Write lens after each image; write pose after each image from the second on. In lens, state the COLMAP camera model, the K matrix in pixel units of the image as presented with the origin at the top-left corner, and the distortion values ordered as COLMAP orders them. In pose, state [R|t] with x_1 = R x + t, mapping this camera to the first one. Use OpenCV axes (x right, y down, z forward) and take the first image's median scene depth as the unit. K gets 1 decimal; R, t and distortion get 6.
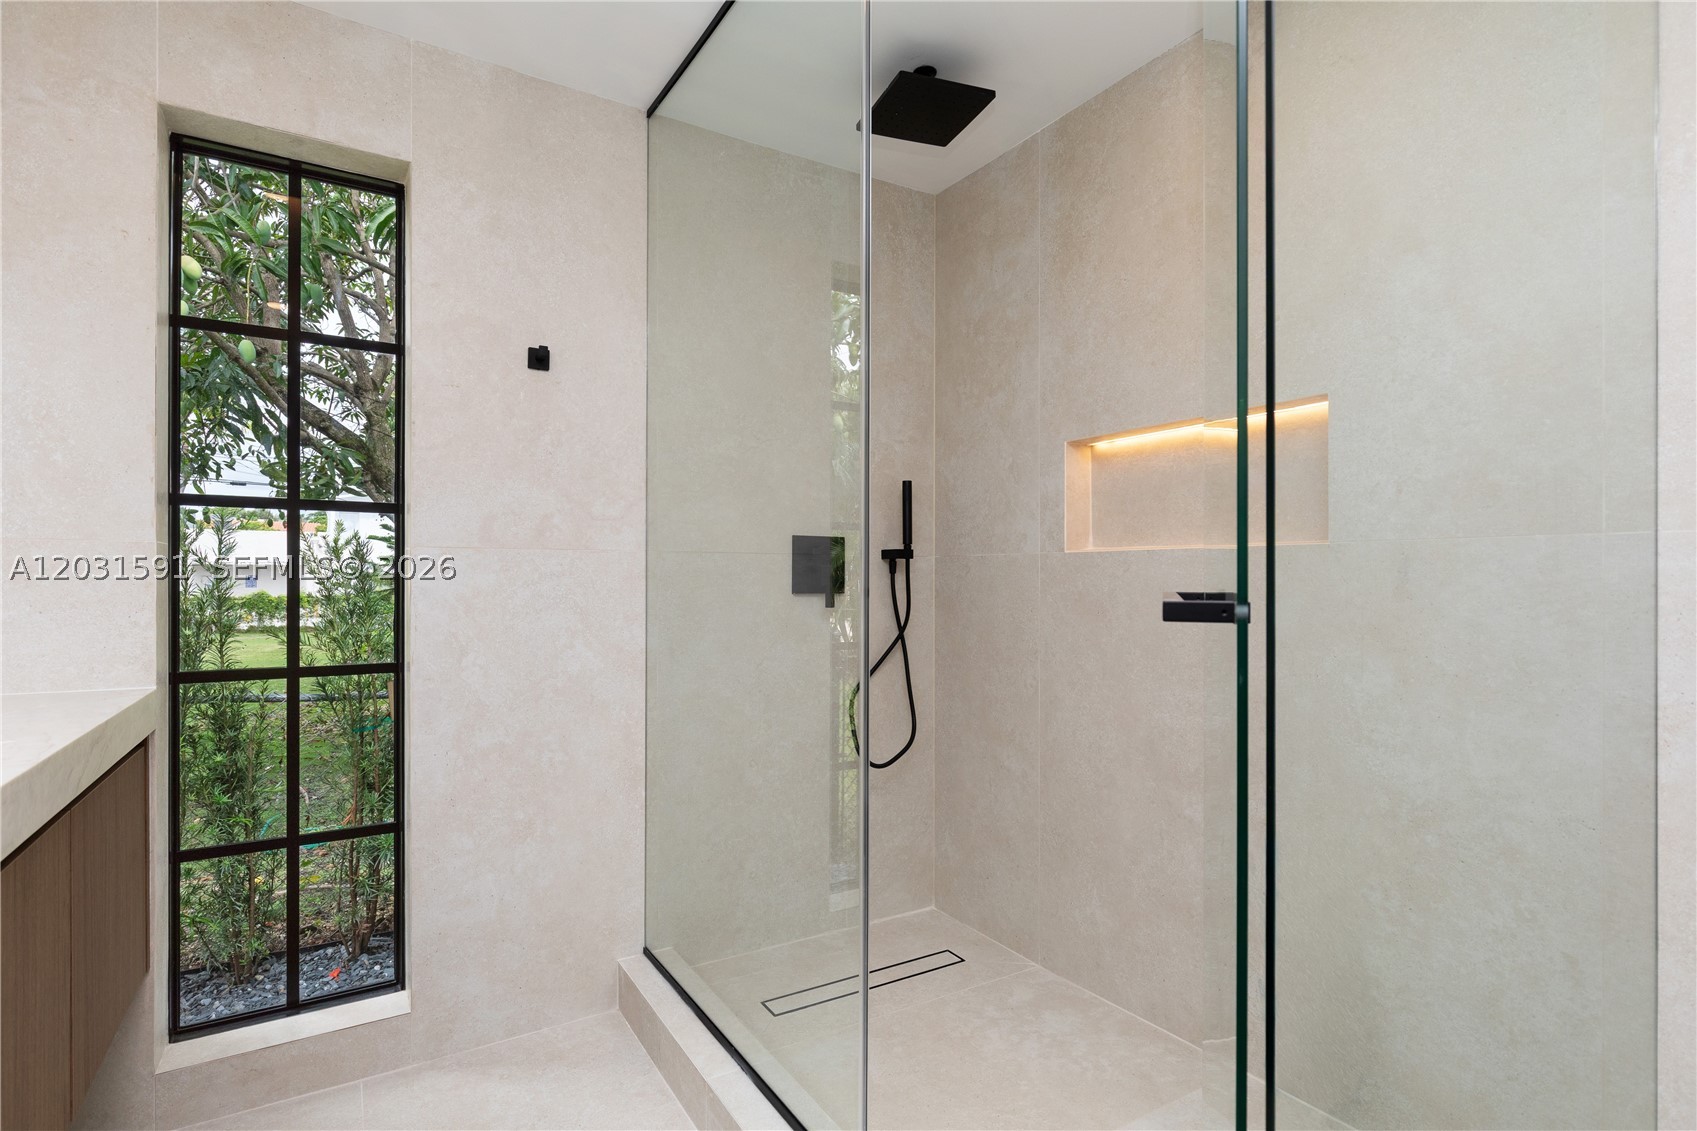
lens RADIAL K [[837.5, 0, 843.5], [0, 837.5, 577.2], [0, 0, 1]] dist [-0.003968, -0.002092]
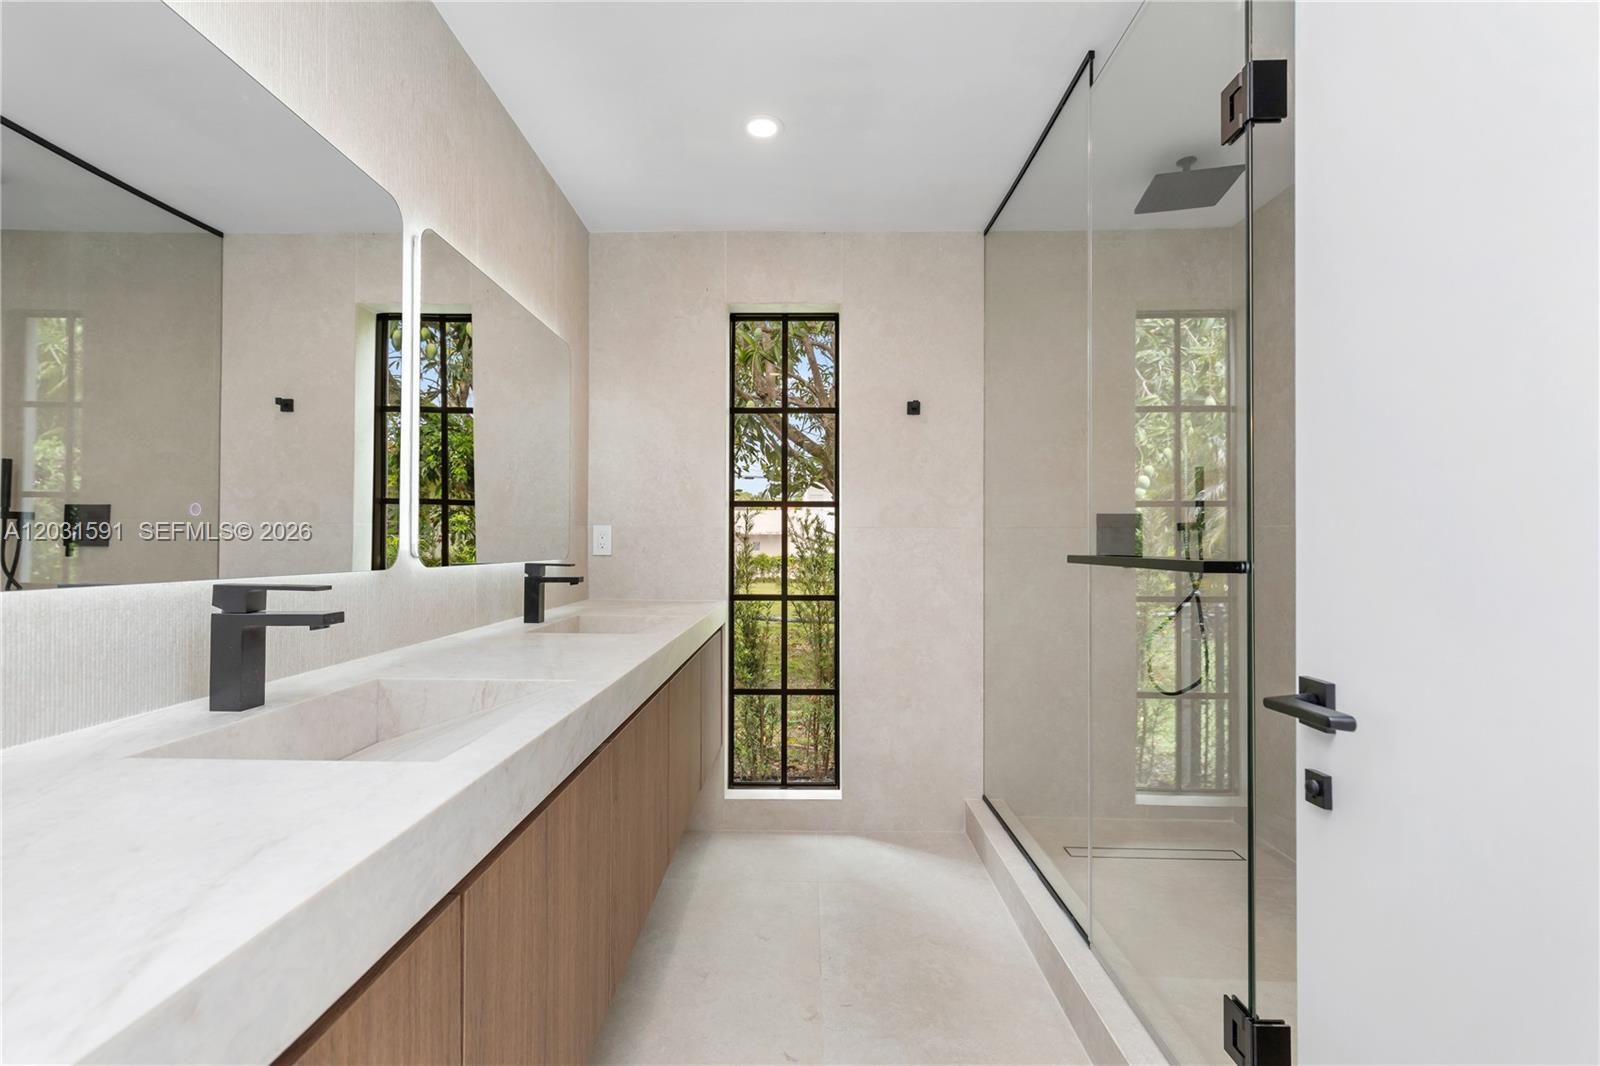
lens RADIAL K [[727.4, 0, 776.4], [0, 727.4, 528.1], [0, 0, 1]] dist [0.011074, -0.002322]
pose [[0.831681, -0.011227, -0.555140, 0.171984], [-0.000232, 0.999788, -0.020567, -0.003430], [0.555253, 0.017234, 0.831503, -0.273459]]
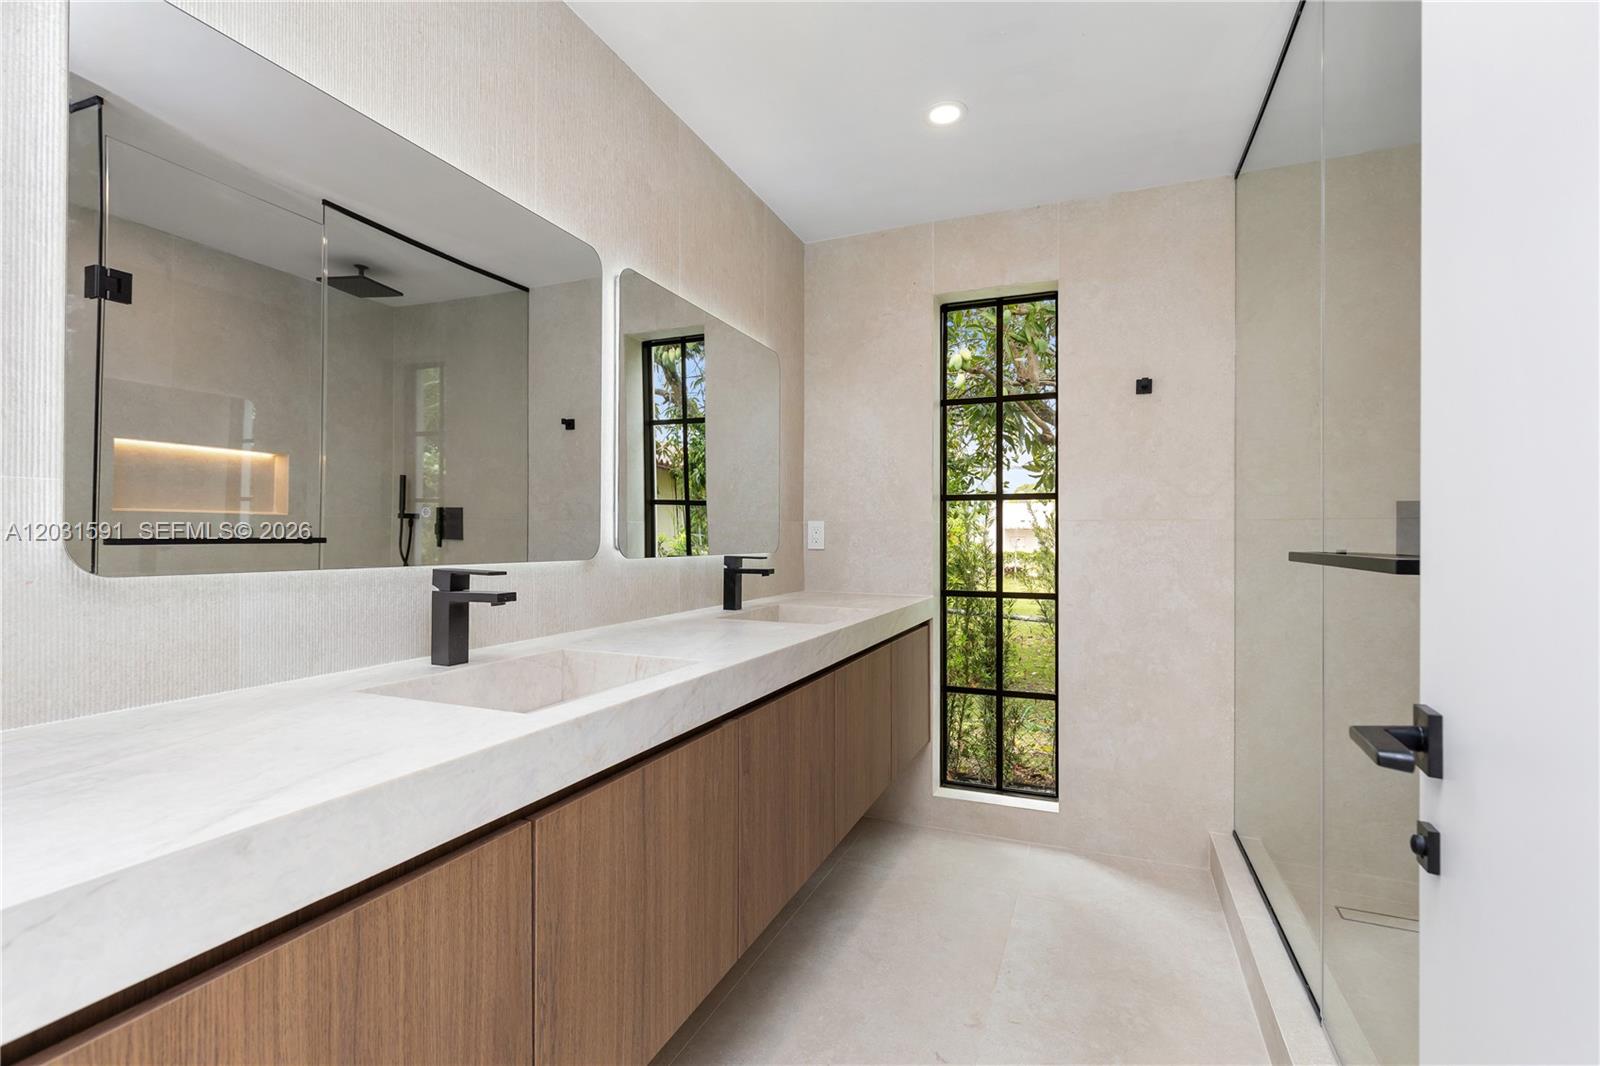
lens RADIAL K [[727.4, 0, 777.9], [0, 727.4, 525.7], [0, 0, 1]] dist [0.011074, -0.002322]
pose [[0.569815, -0.013720, -0.821659, 0.276394], [-0.000011, 0.999860, -0.016703, -0.003217], [0.821773, 0.009526, 0.569735, -0.201844]]
